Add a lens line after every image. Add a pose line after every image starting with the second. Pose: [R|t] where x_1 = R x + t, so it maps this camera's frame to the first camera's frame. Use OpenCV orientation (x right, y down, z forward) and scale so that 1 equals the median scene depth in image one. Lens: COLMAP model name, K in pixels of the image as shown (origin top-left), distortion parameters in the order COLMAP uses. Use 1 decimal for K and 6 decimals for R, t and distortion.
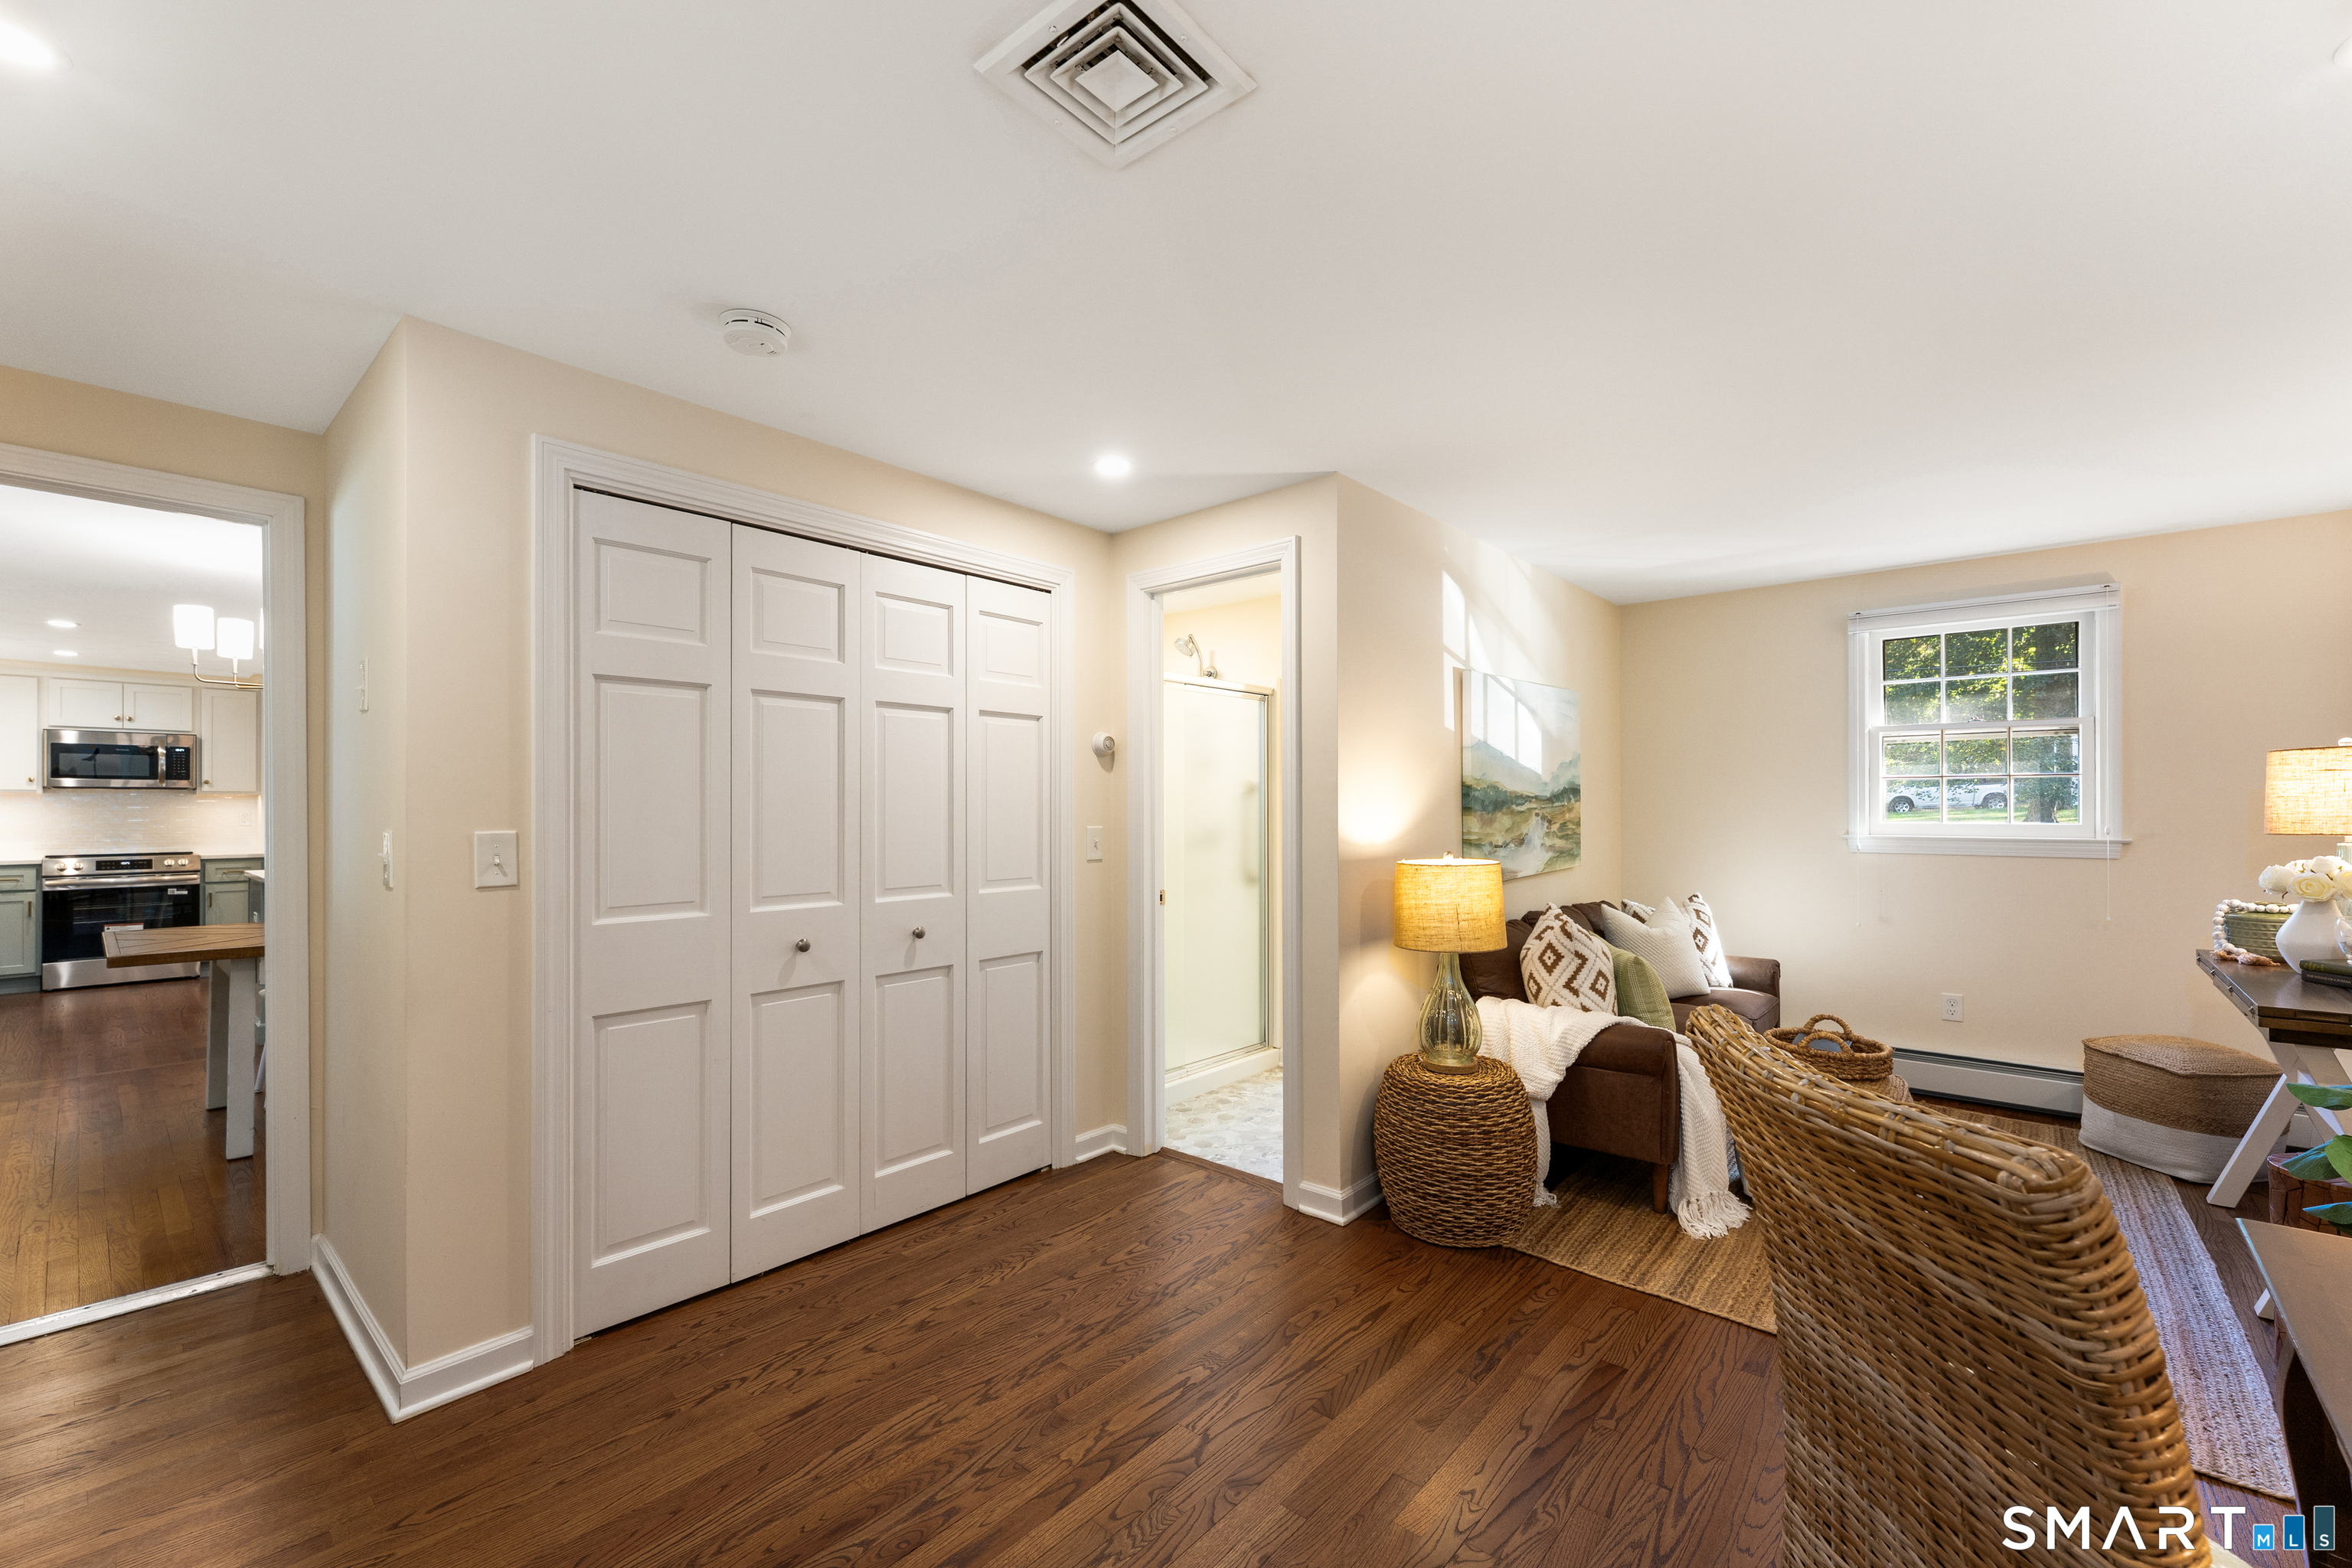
lens RADIAL K [[955.0, 0, 1166.7], [0, 955.0, 800.0], [0, 0, 1]] dist [0.000011, -0.000269]
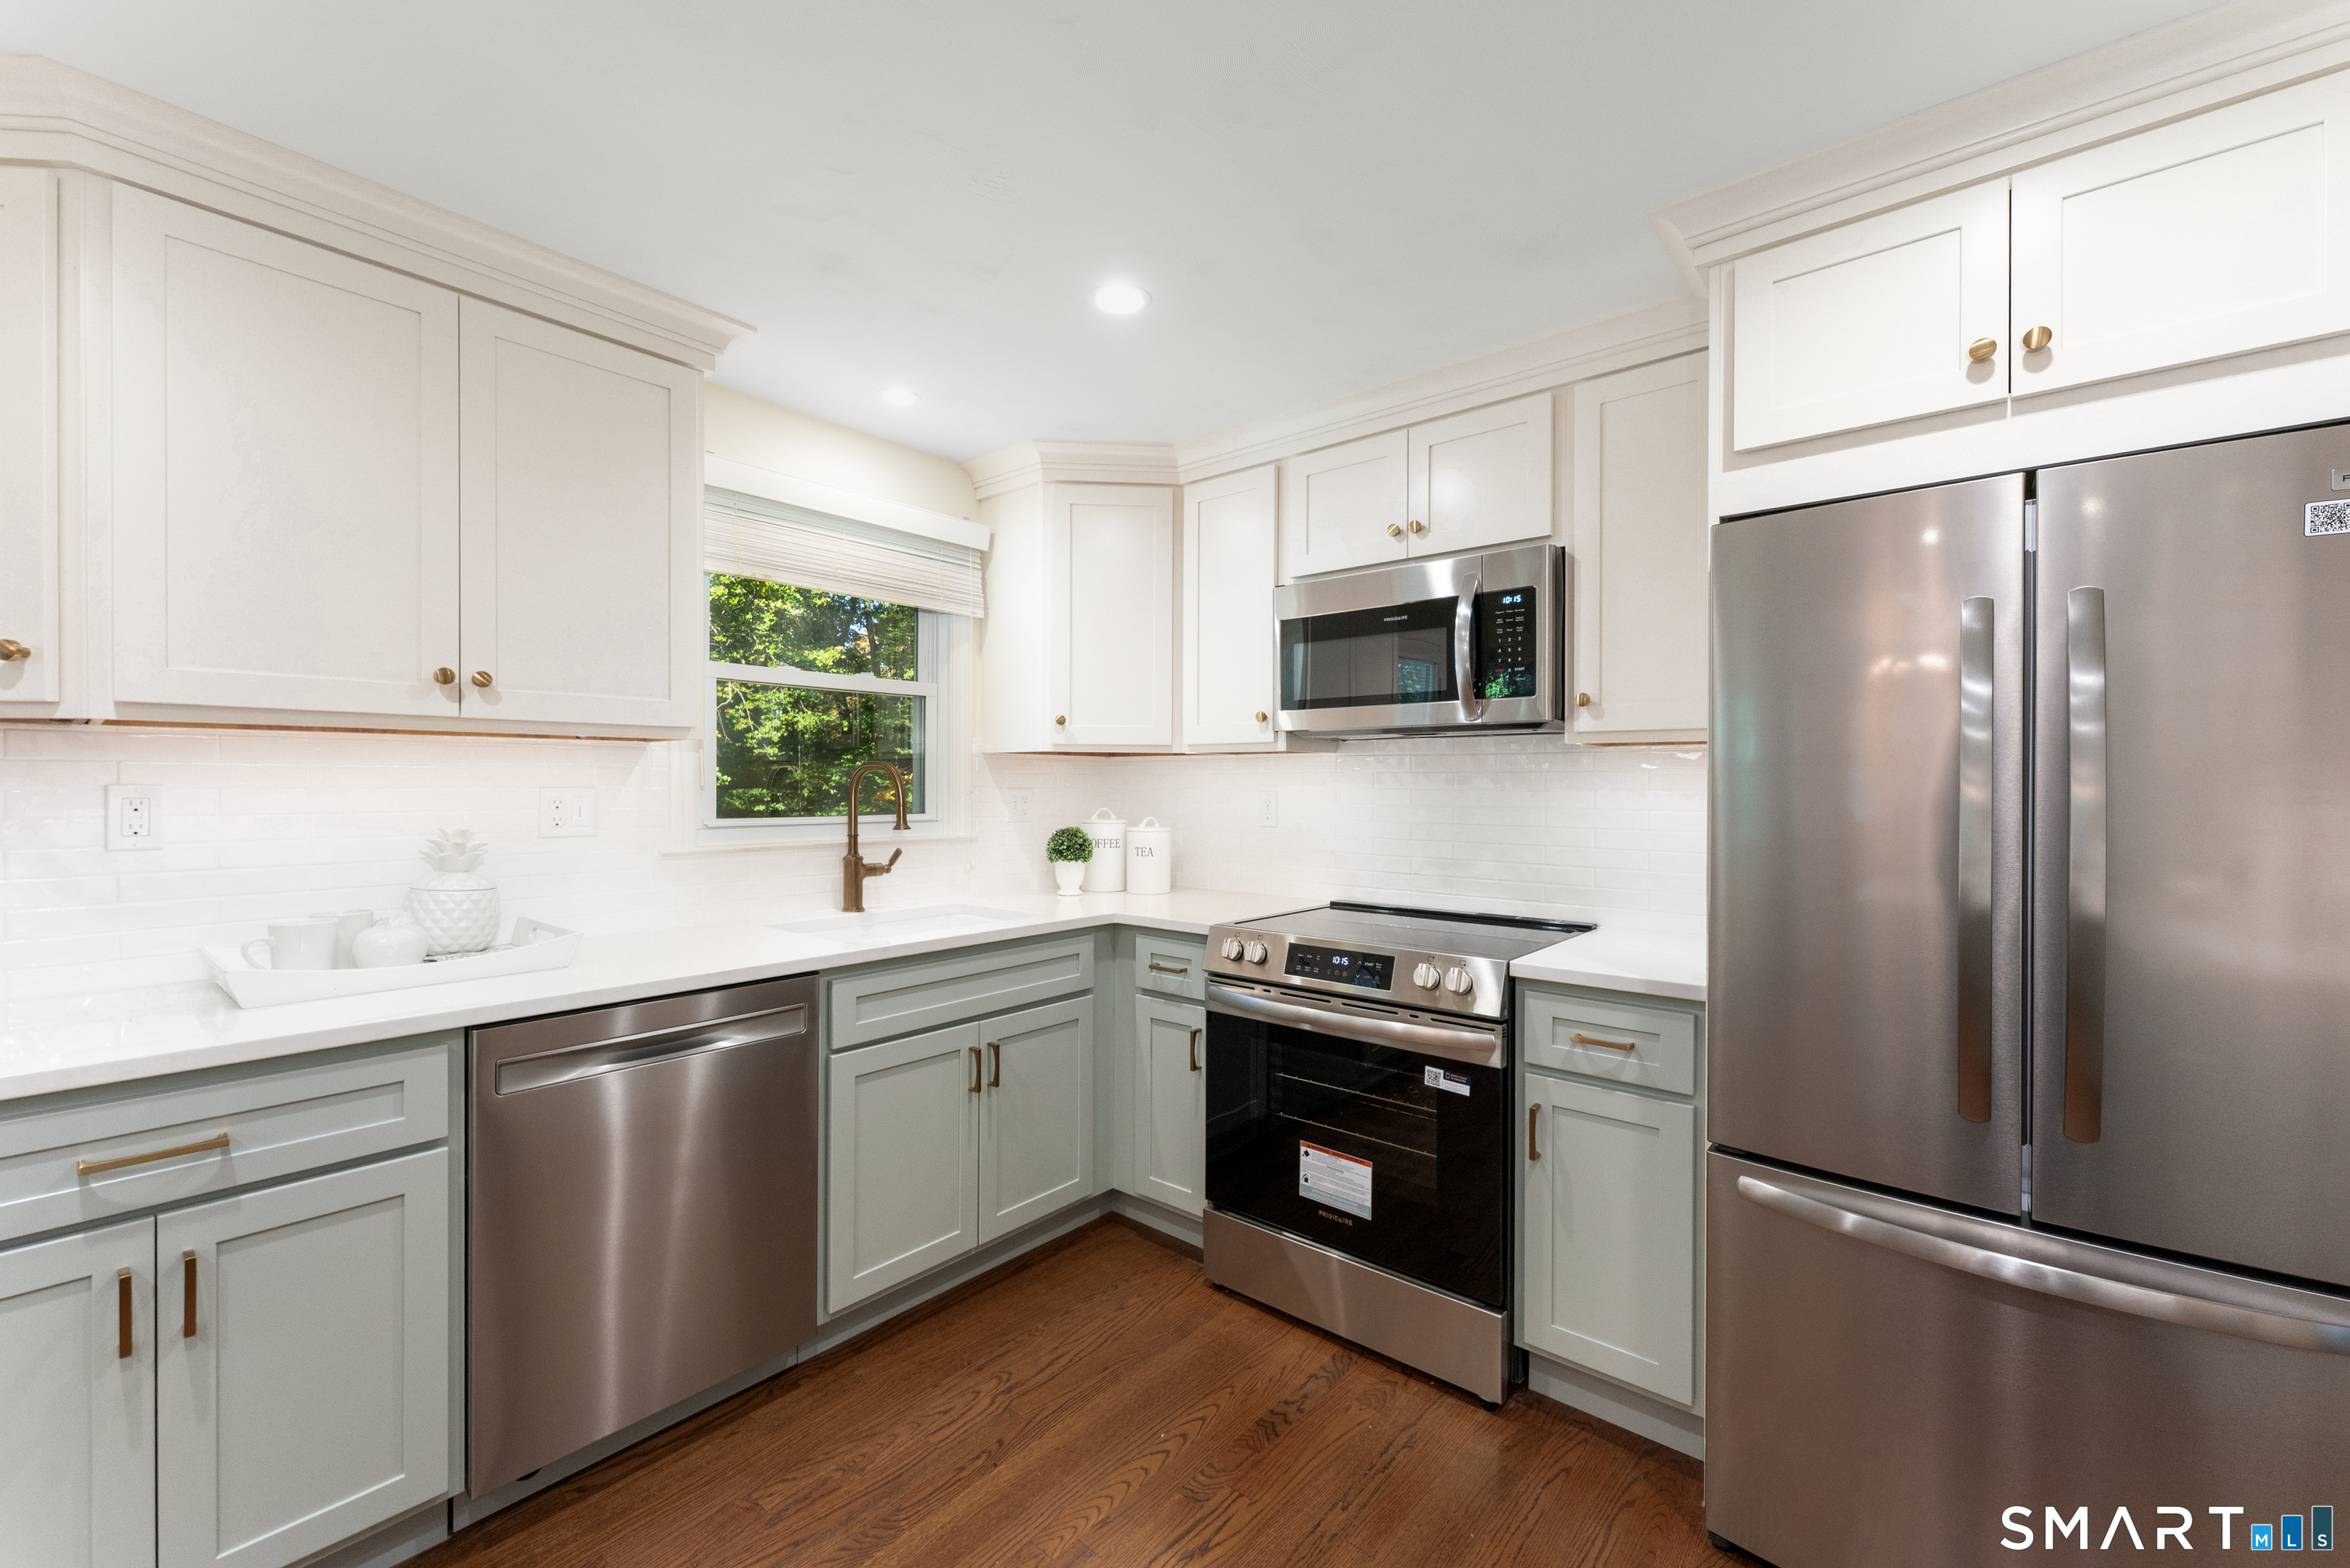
lens RADIAL K [[936.0, 0, 1175.0], [0, 936.0, 784.0], [0, 0, 1]] dist [0.001179, -0.000032]
pose [[0.014433, 0.005634, -0.999880, -0.752252], [0.003737, 0.999977, 0.005689, 0.004579], [0.999889, -0.003818, 0.014412, 0.909562]]
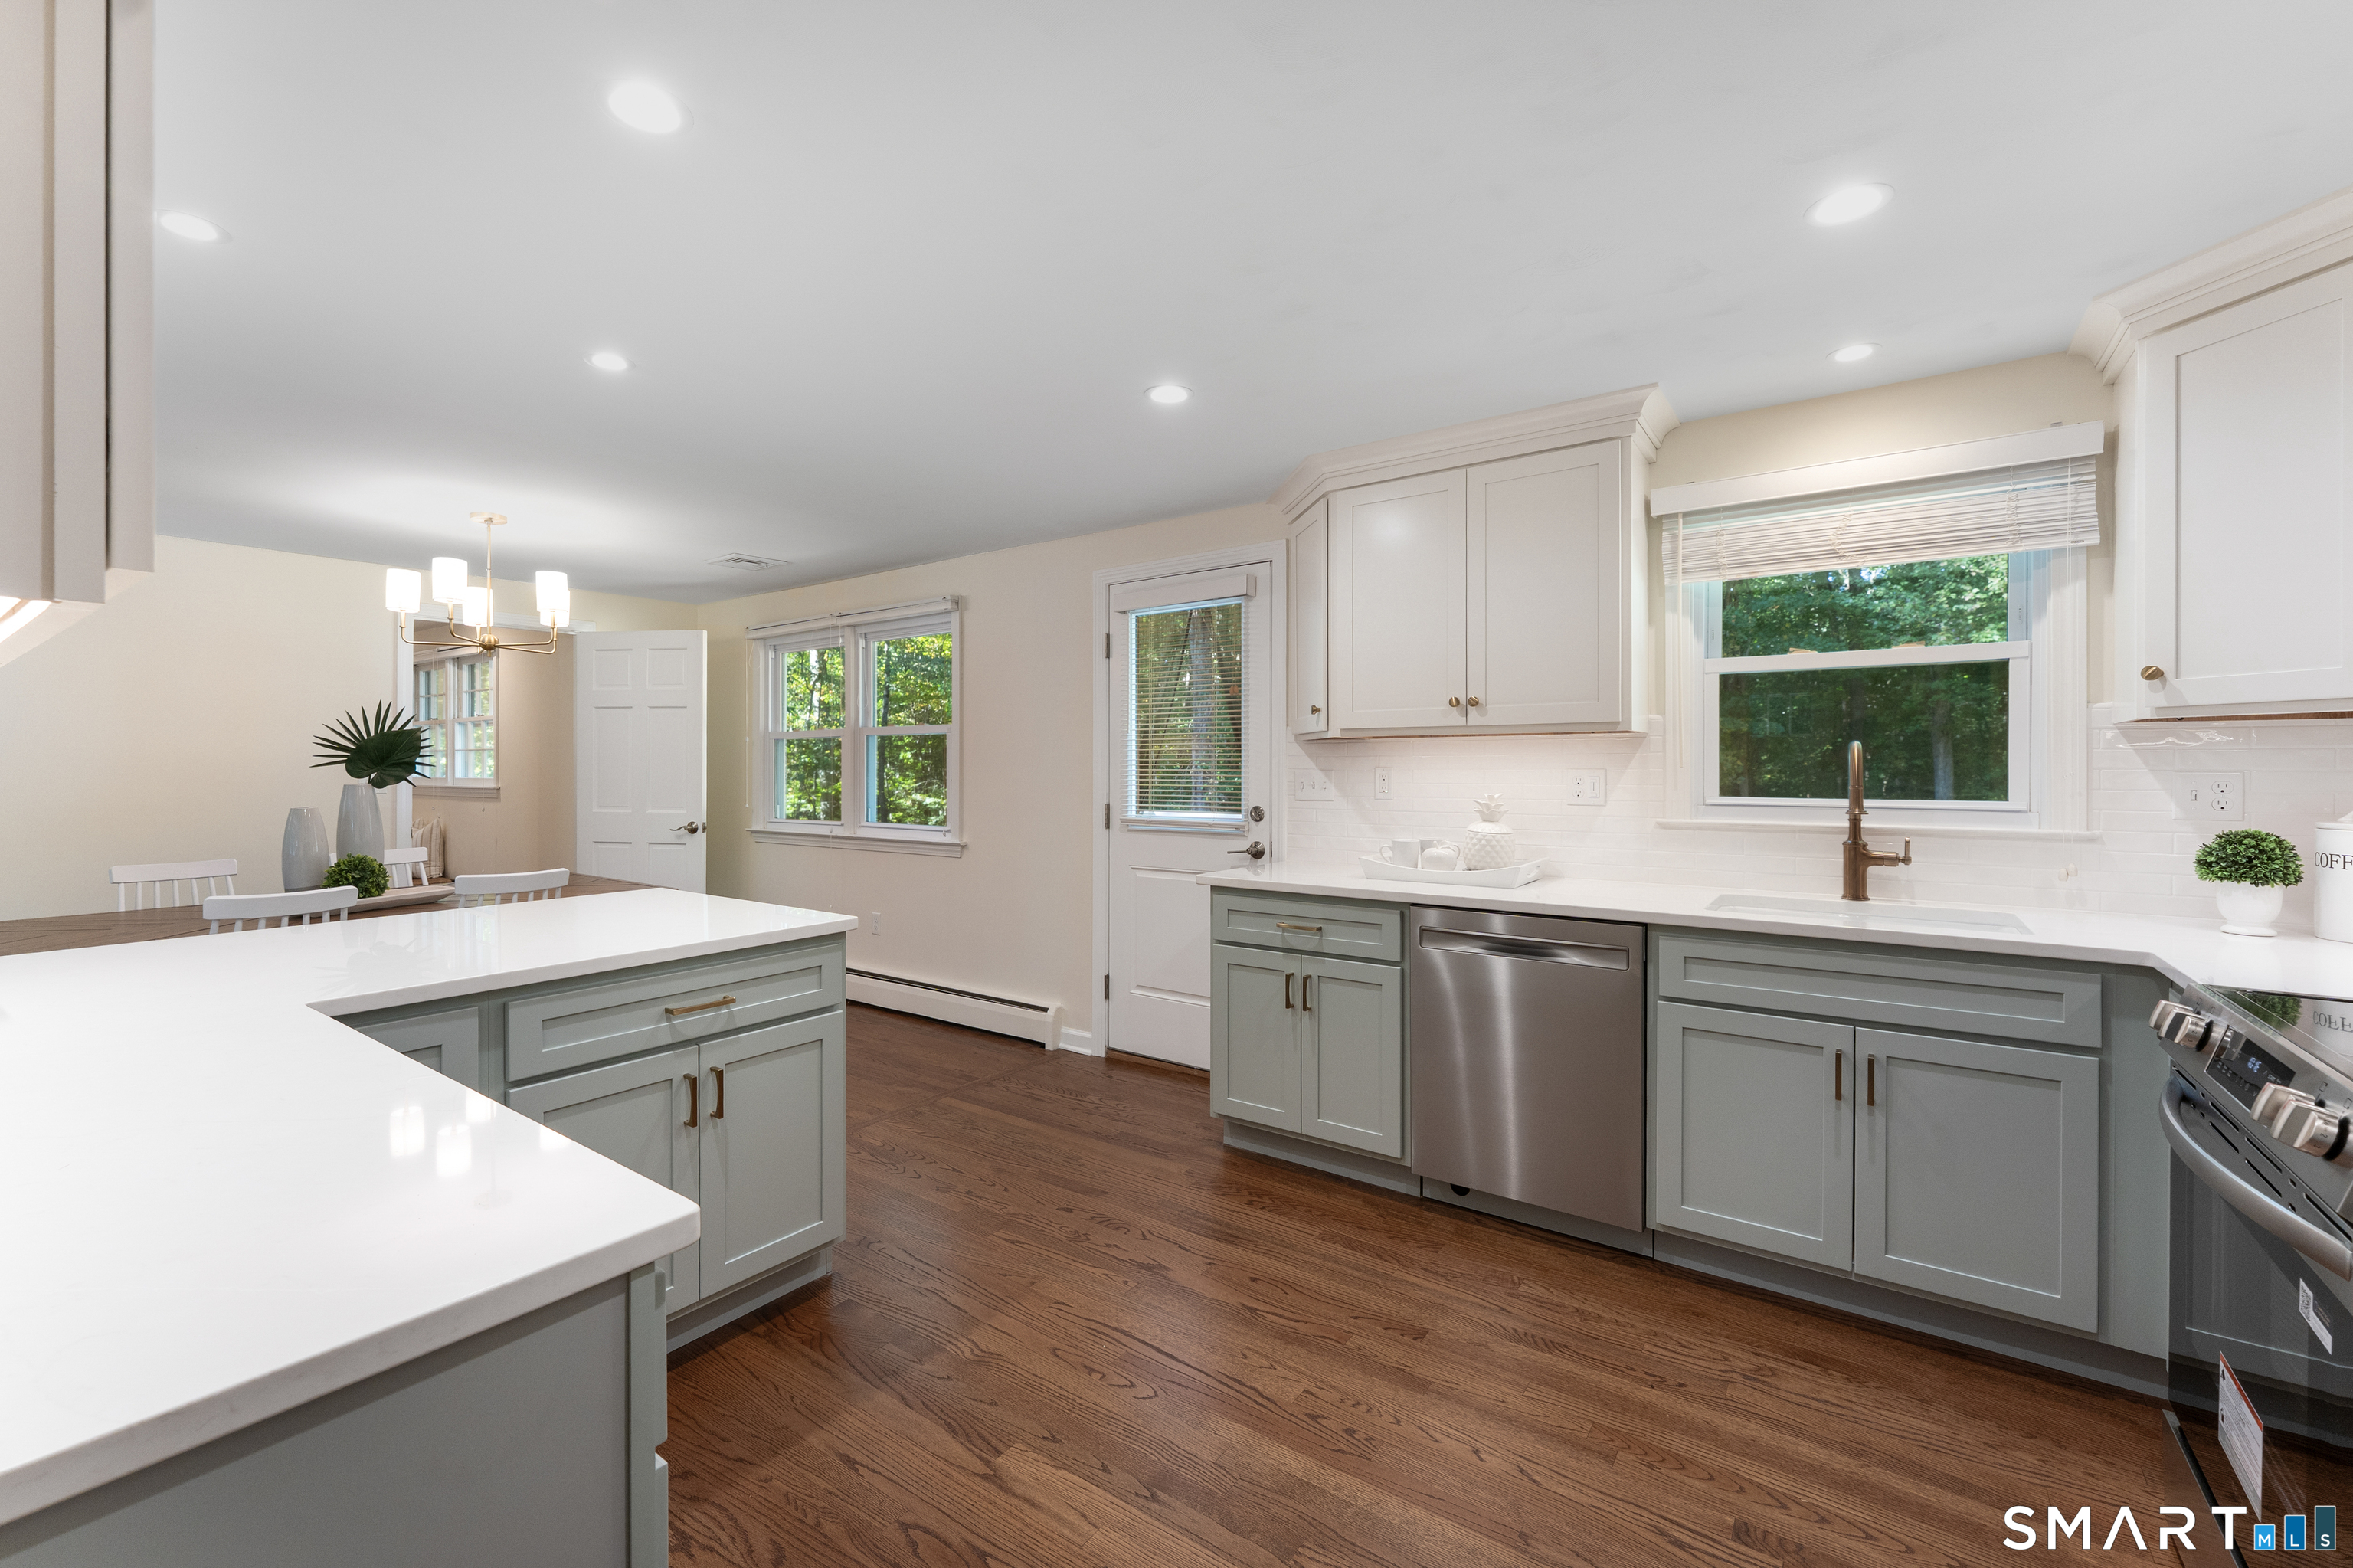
lens RADIAL K [[953.6, 0, 1171.2], [0, 953.6, 774.5], [0, 0, 1]] dist [-0.000450, -0.000053]
pose [[-0.994498, 0.005855, -0.104587, -0.831504], [0.005605, 0.999981, 0.002685, 0.006950], [0.104601, 0.002084, -0.994512, 1.120484]]
